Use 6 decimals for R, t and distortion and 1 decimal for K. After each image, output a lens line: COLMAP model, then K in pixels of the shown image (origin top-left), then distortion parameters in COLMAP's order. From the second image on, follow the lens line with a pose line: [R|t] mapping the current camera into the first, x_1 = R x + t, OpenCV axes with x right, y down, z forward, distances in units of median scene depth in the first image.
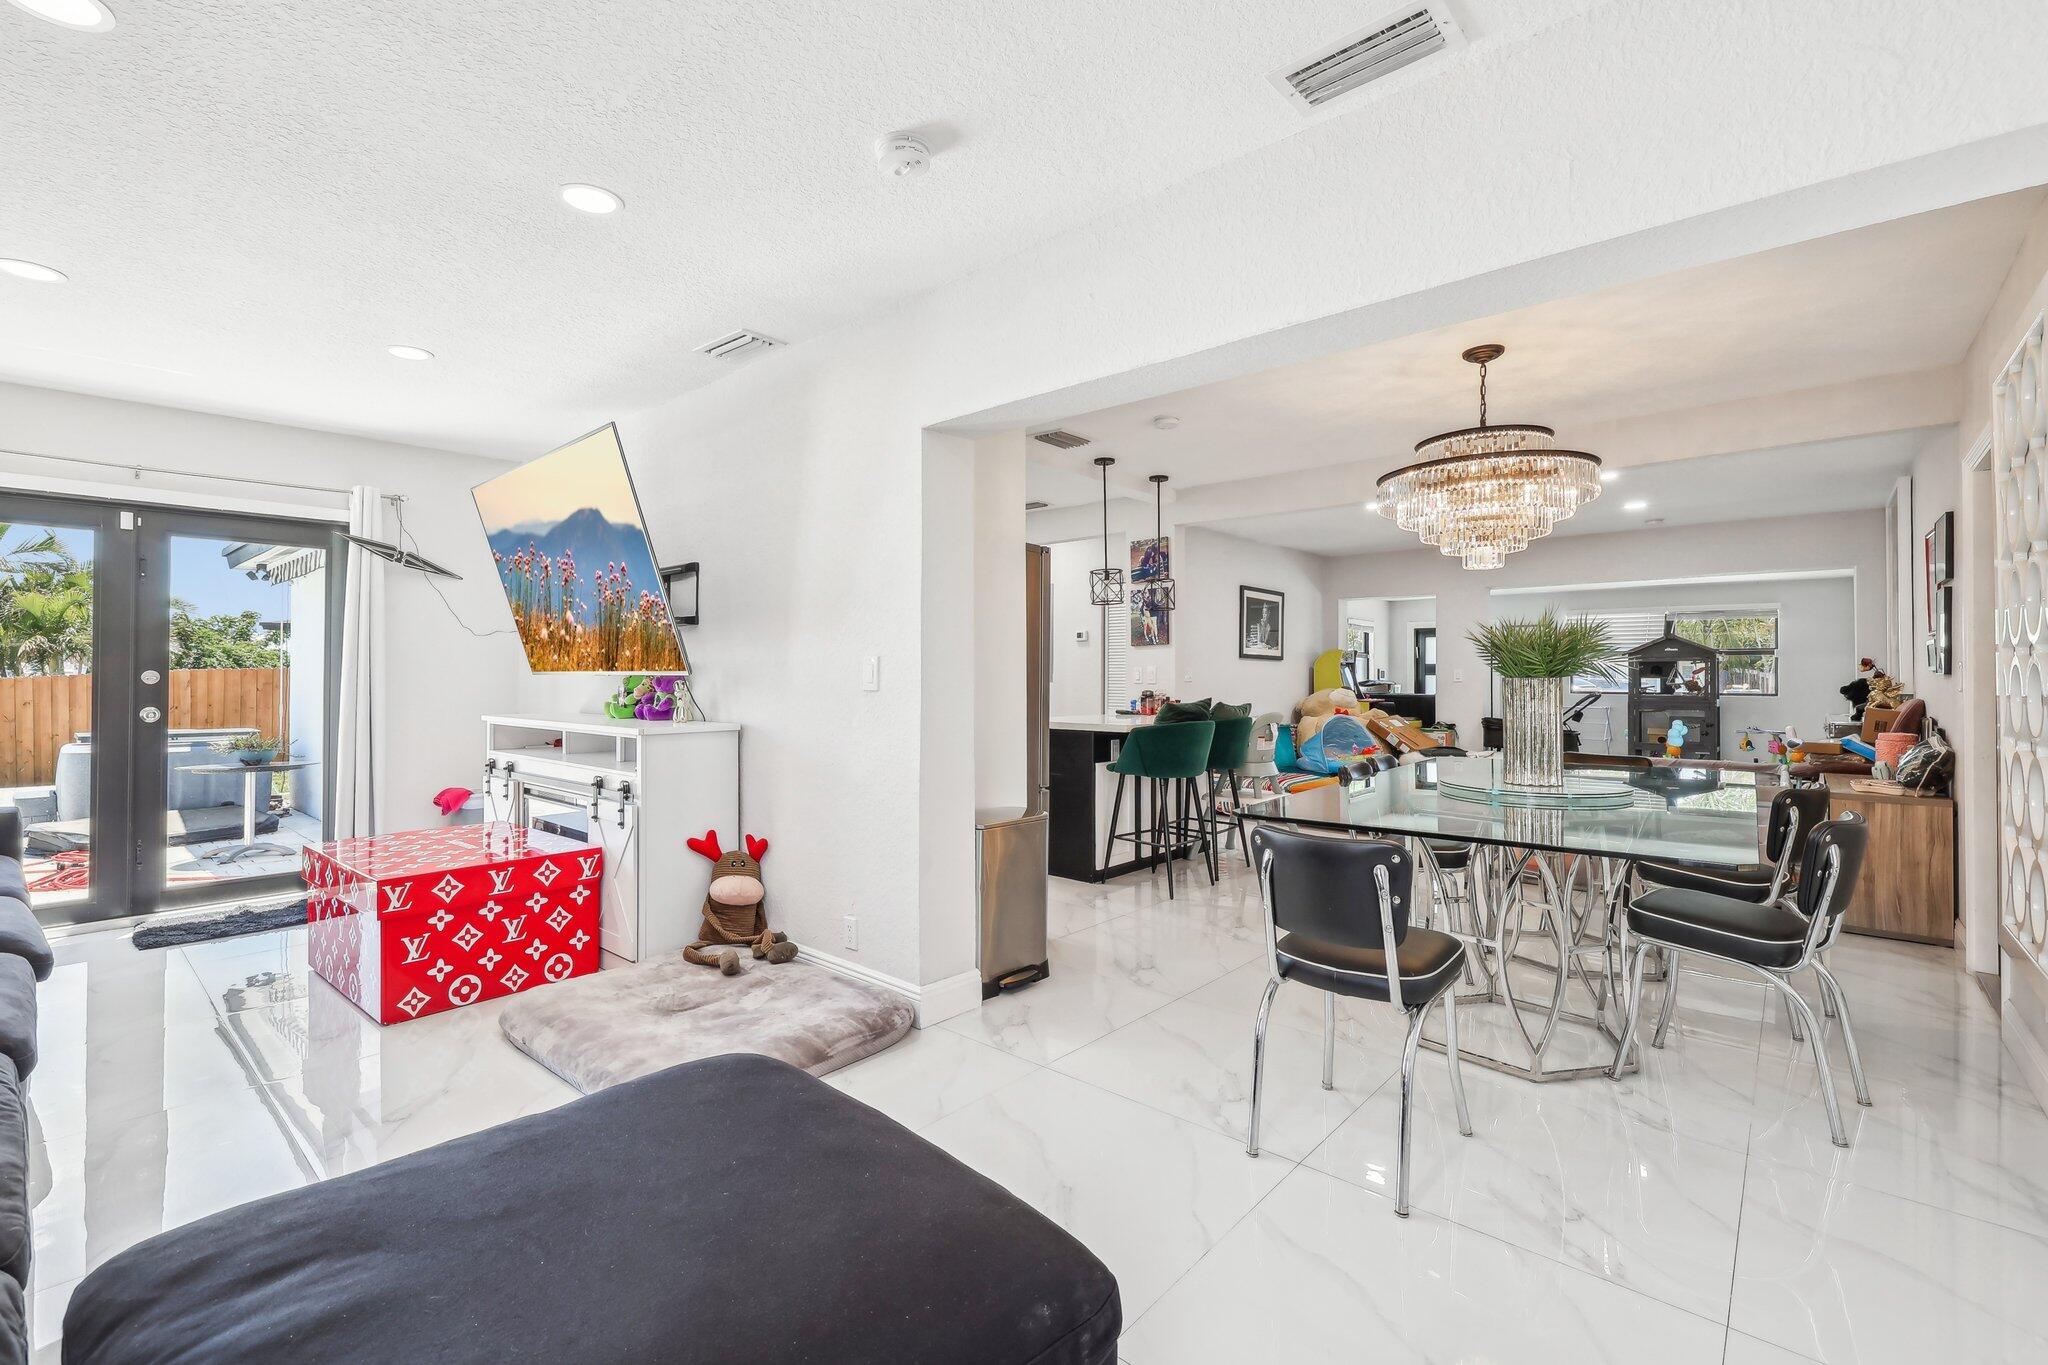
lens RADIAL K [[866.3, 0, 1029.6], [0, 866.3, 662.1], [0, 0, 1]] dist [-0.011433, 0.000364]
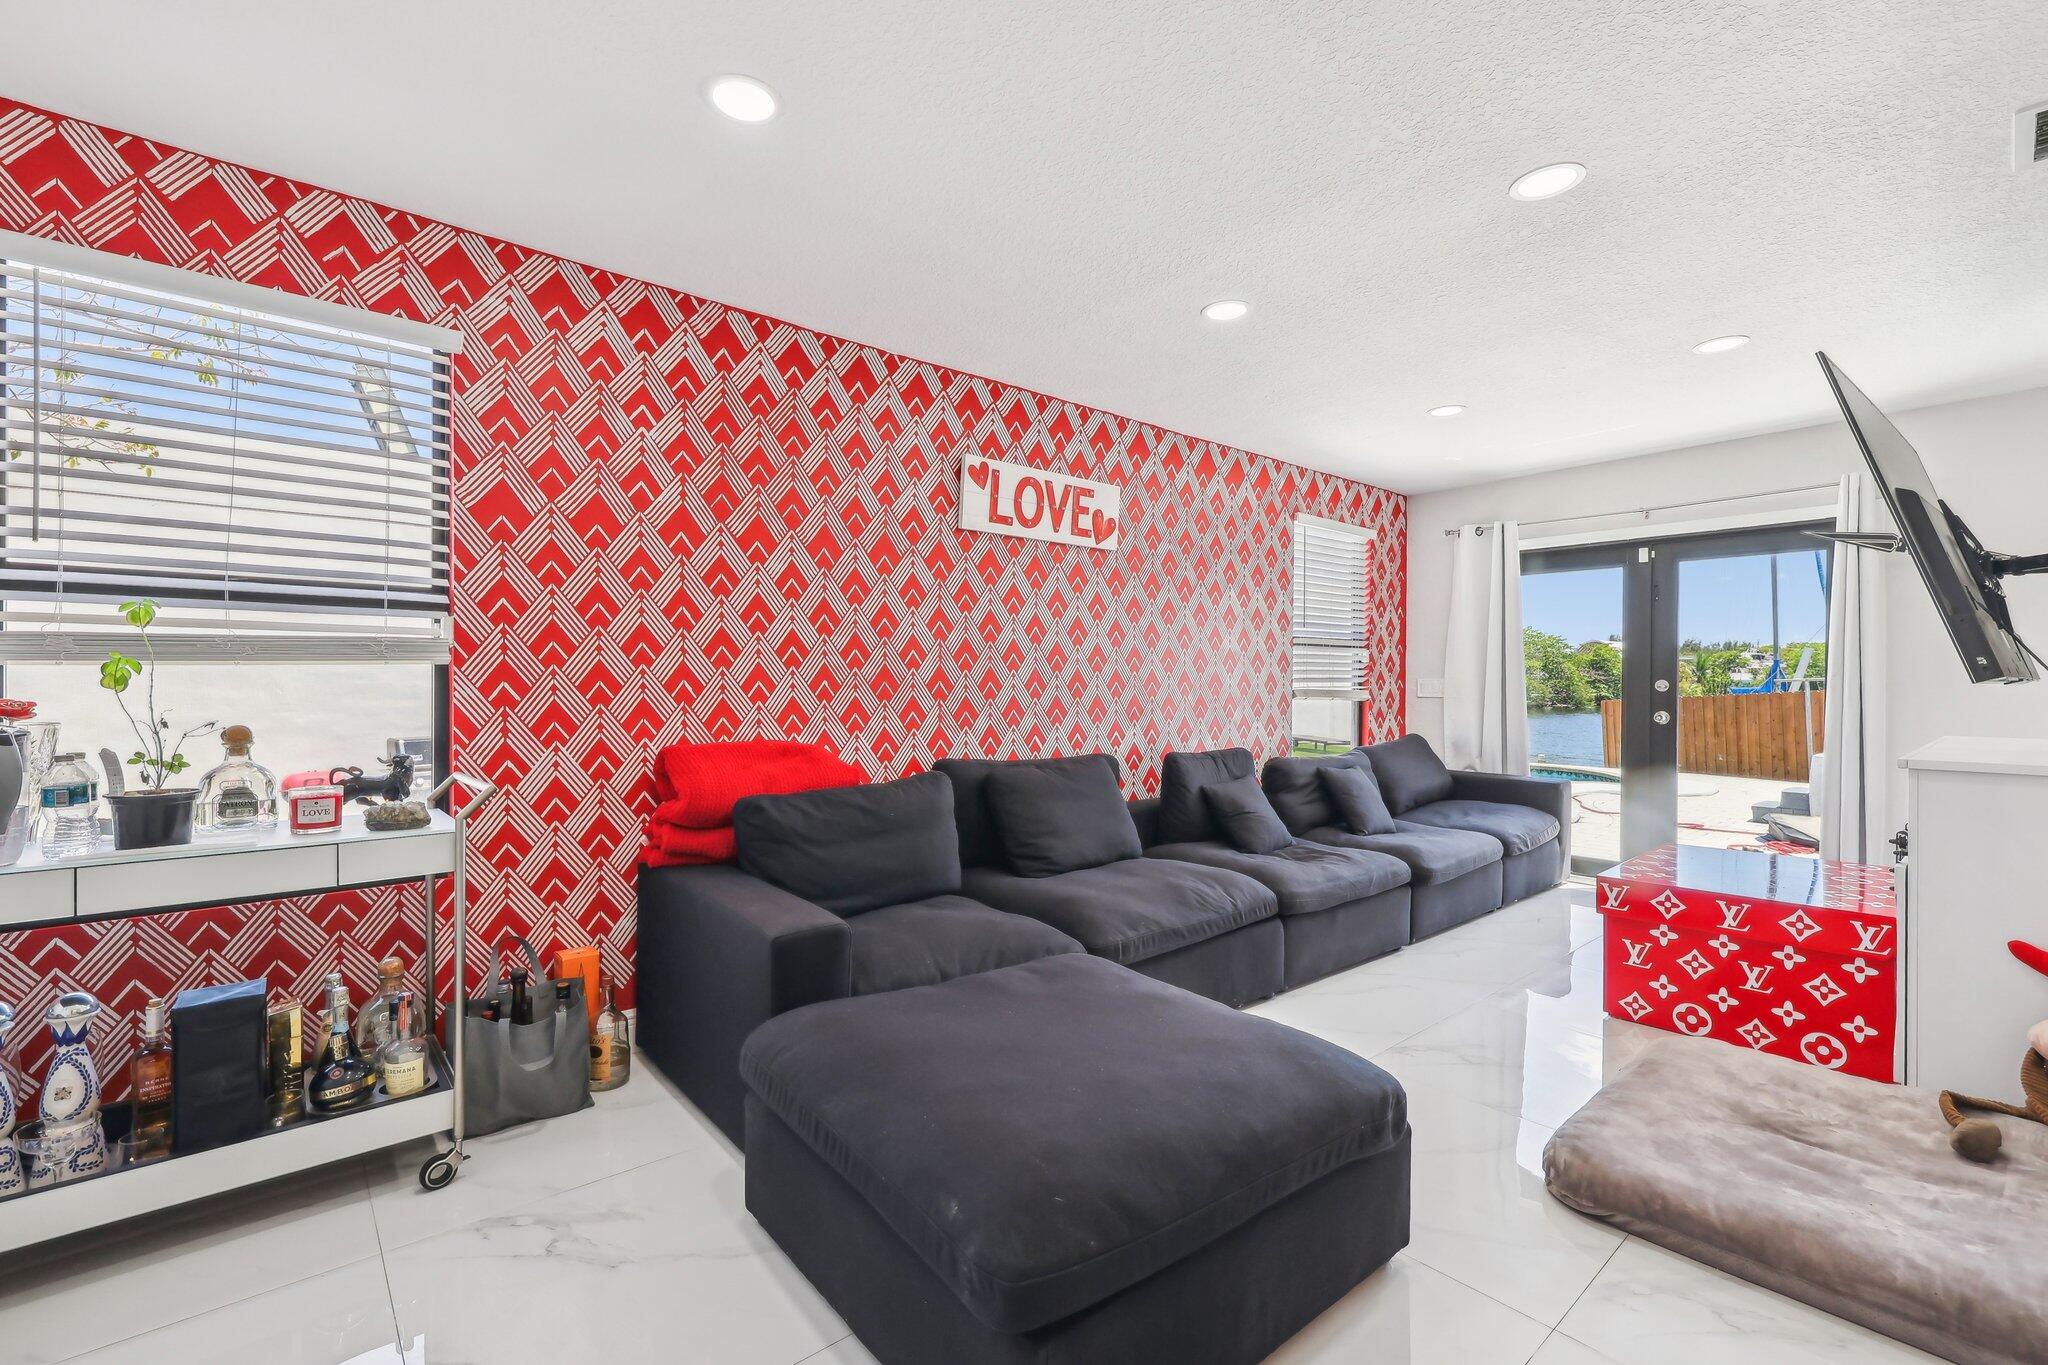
lens RADIAL K [[866.3, 0, 1020.2], [0, 866.3, 693.3], [0, 0, 1]] dist [-0.011433, 0.000364]
pose [[-0.123242, 0.013454, -0.992285, 0.344626], [0.011131, 0.999864, 0.012174, 0.005665], [0.992314, -0.009545, -0.123375, 0.375982]]
